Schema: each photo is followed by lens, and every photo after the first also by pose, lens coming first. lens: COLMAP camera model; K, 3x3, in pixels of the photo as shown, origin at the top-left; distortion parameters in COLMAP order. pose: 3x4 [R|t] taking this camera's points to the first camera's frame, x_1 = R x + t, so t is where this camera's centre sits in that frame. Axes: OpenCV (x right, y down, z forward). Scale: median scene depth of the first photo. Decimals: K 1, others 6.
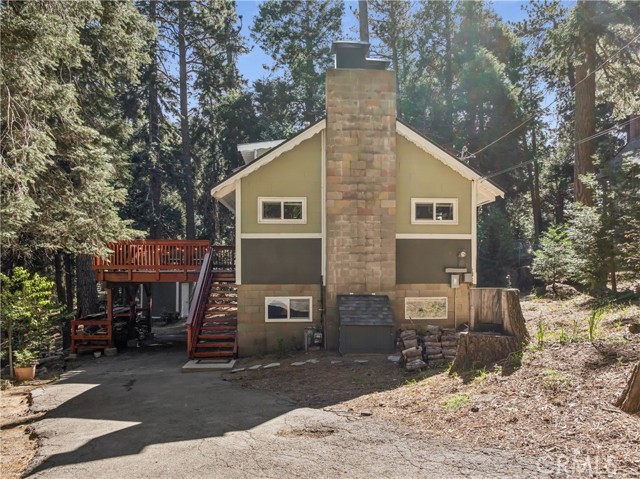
lens RADIAL K [[453.4, 0, 322.2], [0, 453.4, 246.1], [0, 0, 1]] dist [-0.018296, -0.003766]
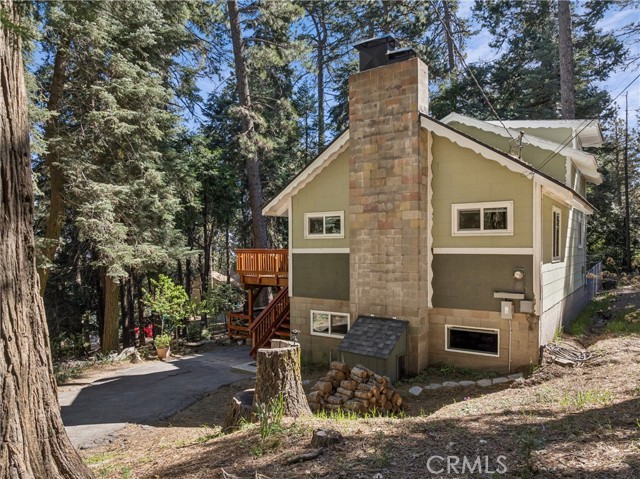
lens RADIAL K [[453.4, 0, 323.3], [0, 453.4, 235.5], [0, 0, 1]] dist [-0.018296, -0.003766]
pose [[0.779454, -0.018288, -0.626192, 0.555690], [0.024209, 0.999706, 0.000937, -0.058760], [0.625991, -0.015890, 0.779668, 0.221621]]
